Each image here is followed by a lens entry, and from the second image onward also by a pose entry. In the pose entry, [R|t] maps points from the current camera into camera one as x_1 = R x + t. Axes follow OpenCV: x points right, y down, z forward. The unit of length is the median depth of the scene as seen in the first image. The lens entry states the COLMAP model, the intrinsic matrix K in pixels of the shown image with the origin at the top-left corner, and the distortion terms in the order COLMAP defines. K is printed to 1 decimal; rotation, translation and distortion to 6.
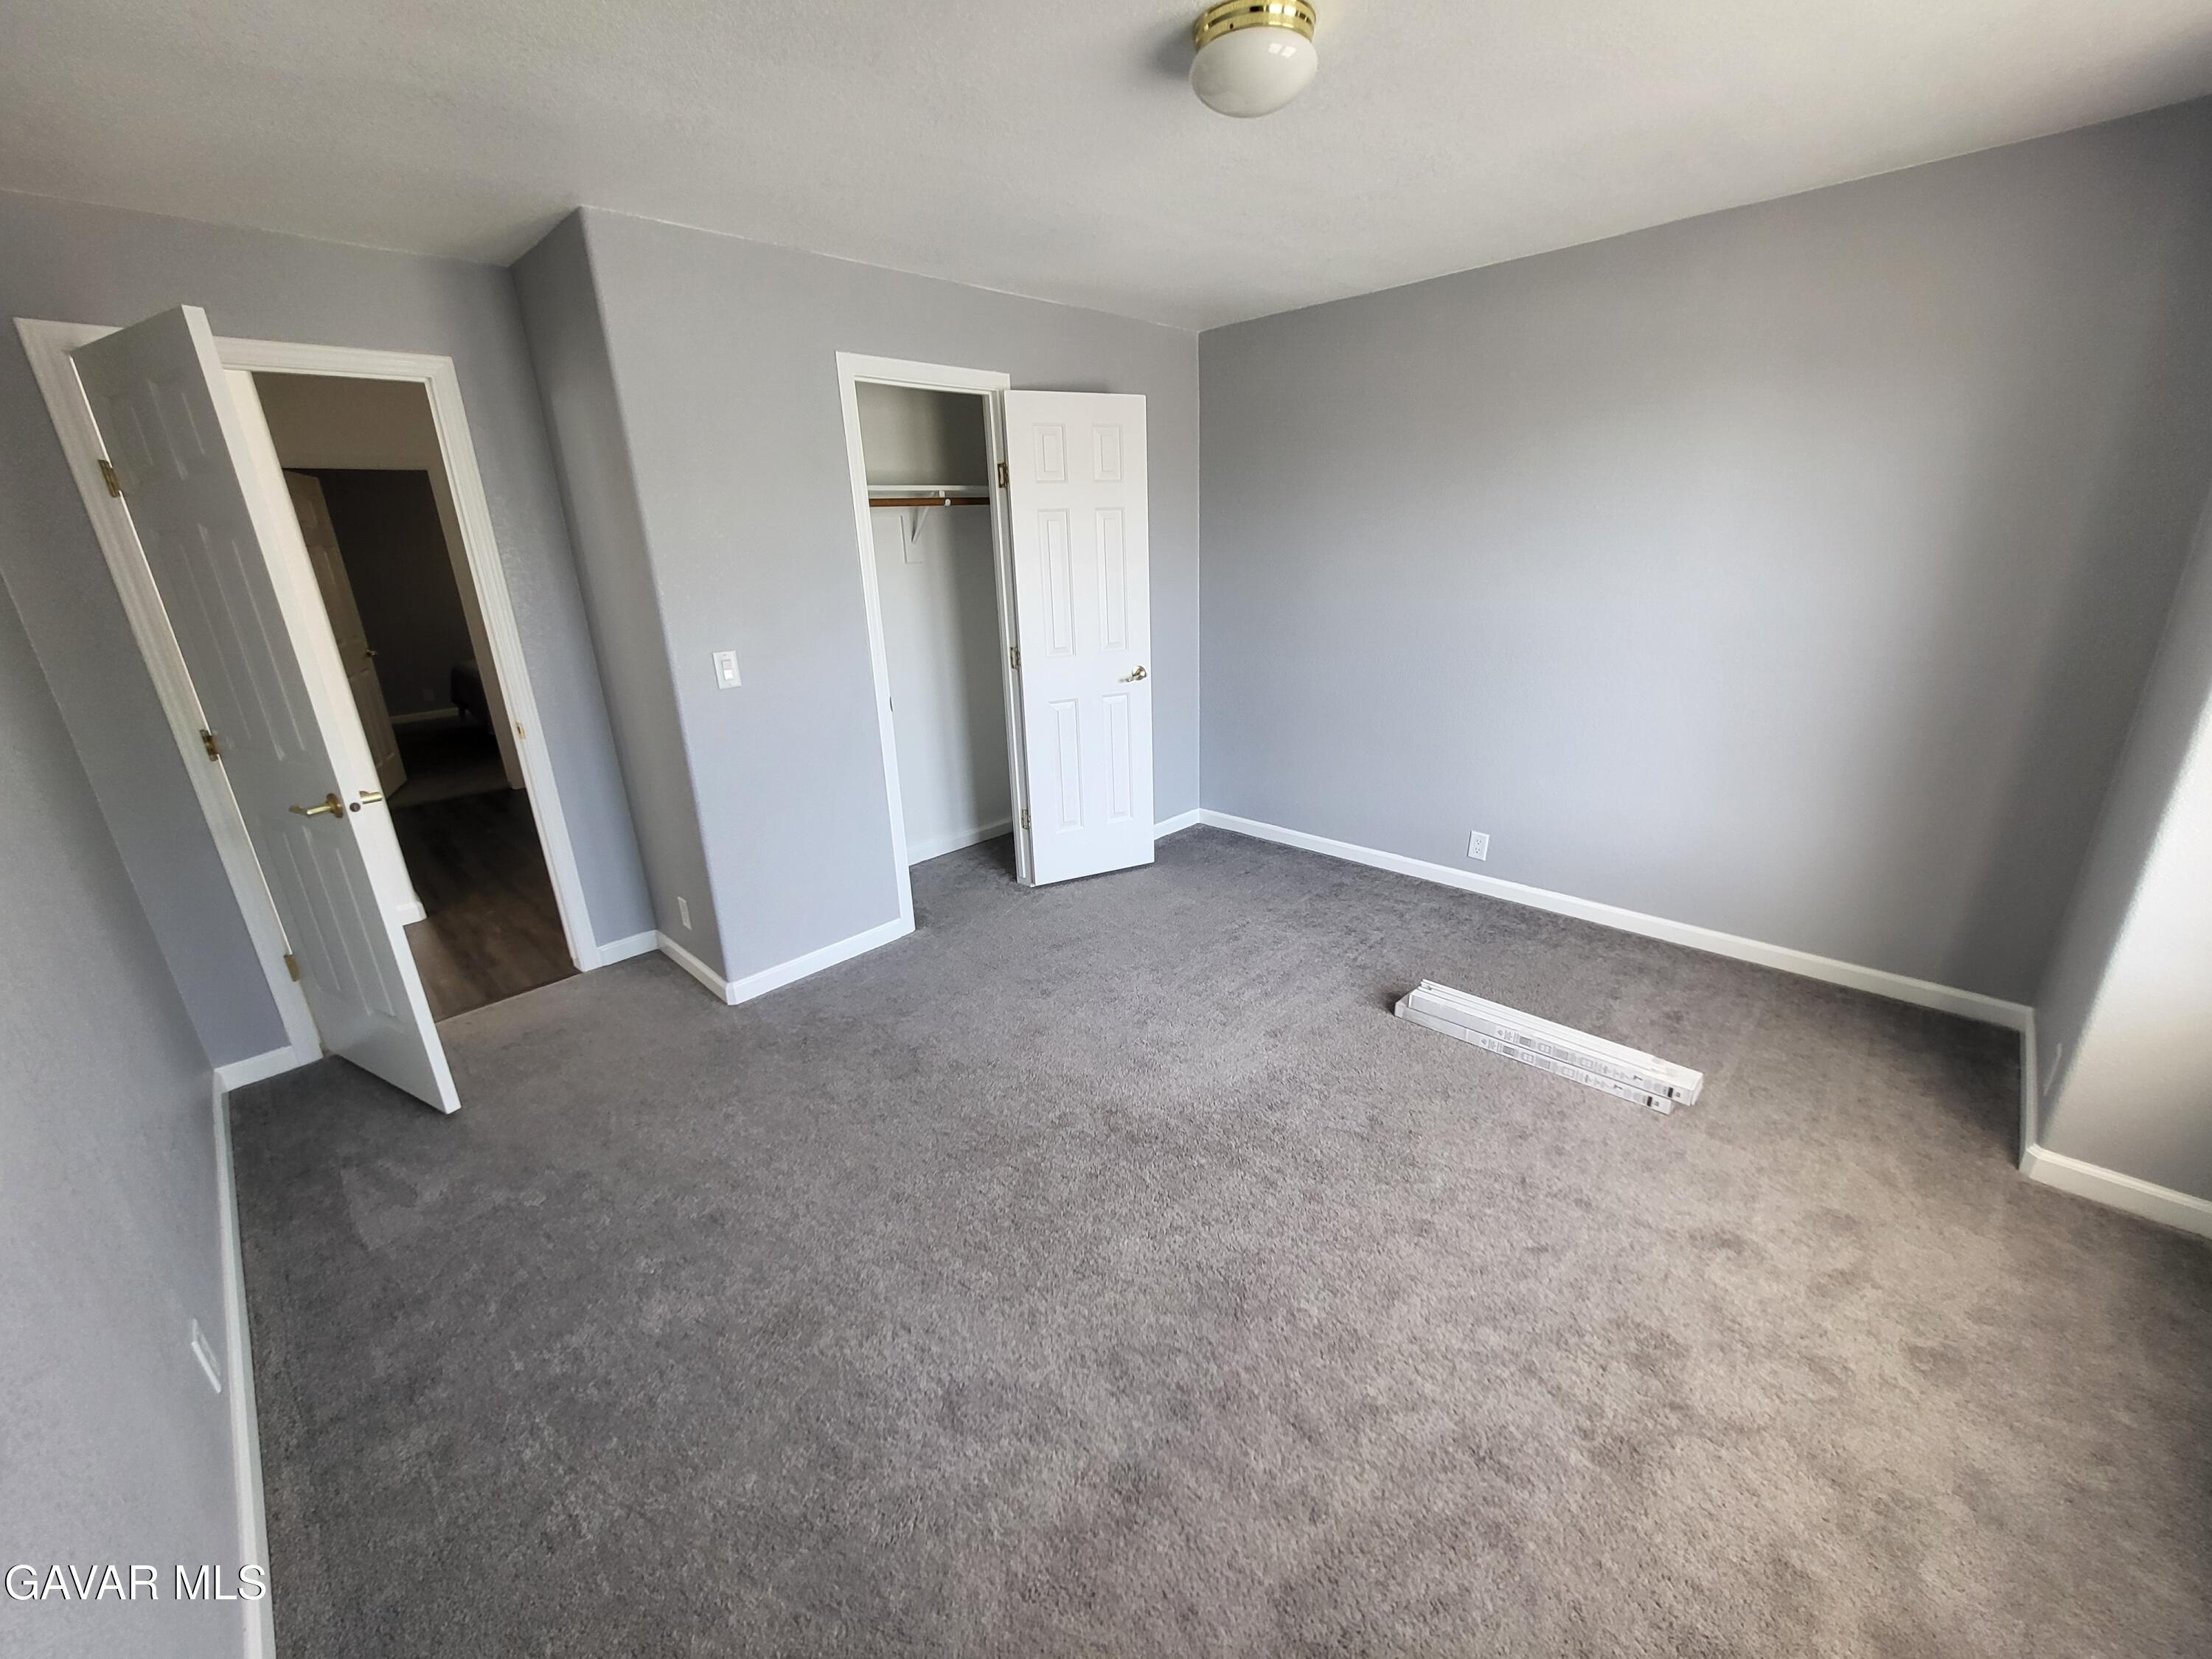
lens RADIAL K [[869.3, 0, 1109.8], [0, 869.3, 824.1], [0, 0, 1]] dist [0.008988, -0.002191]
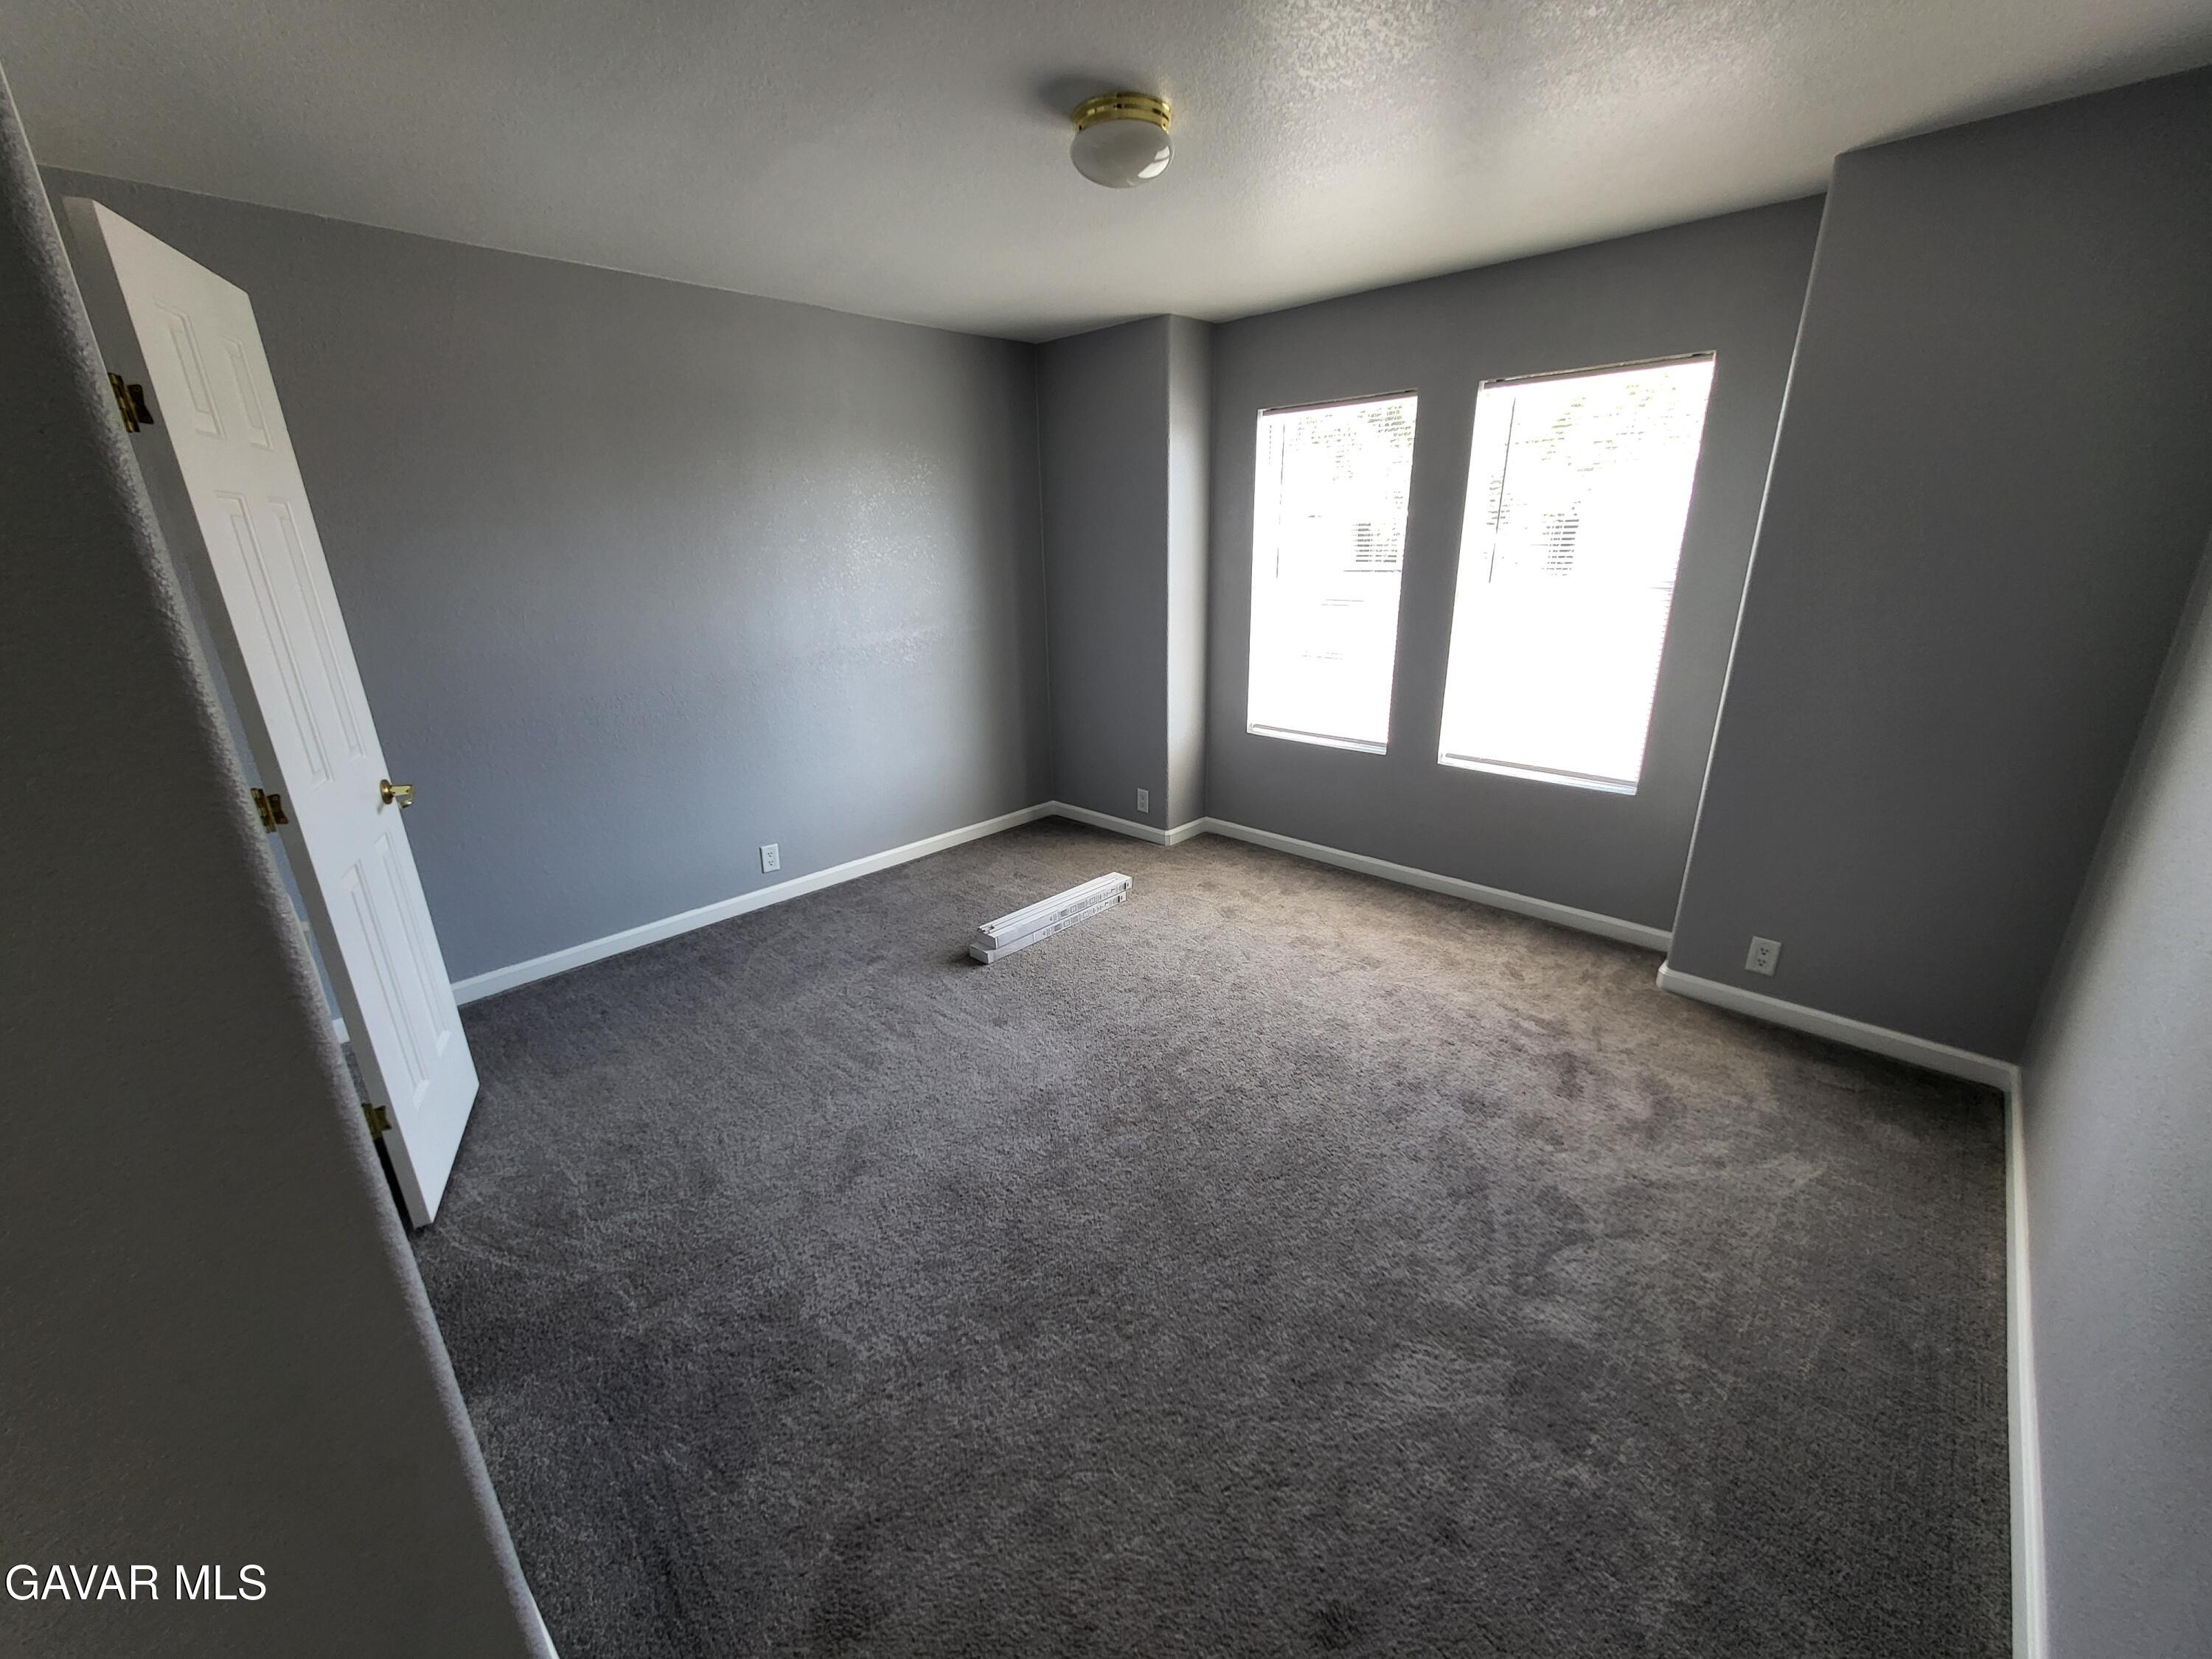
lens RADIAL K [[869.3, 0, 1112.9], [0, 869.3, 831.6], [0, 0, 1]] dist [0.008988, -0.002191]
pose [[-0.024269, -0.294177, 0.955443, -0.806880], [0.332983, 0.898772, 0.285186, -0.234412], [-0.942621, 0.325067, 0.076143, 0.786956]]
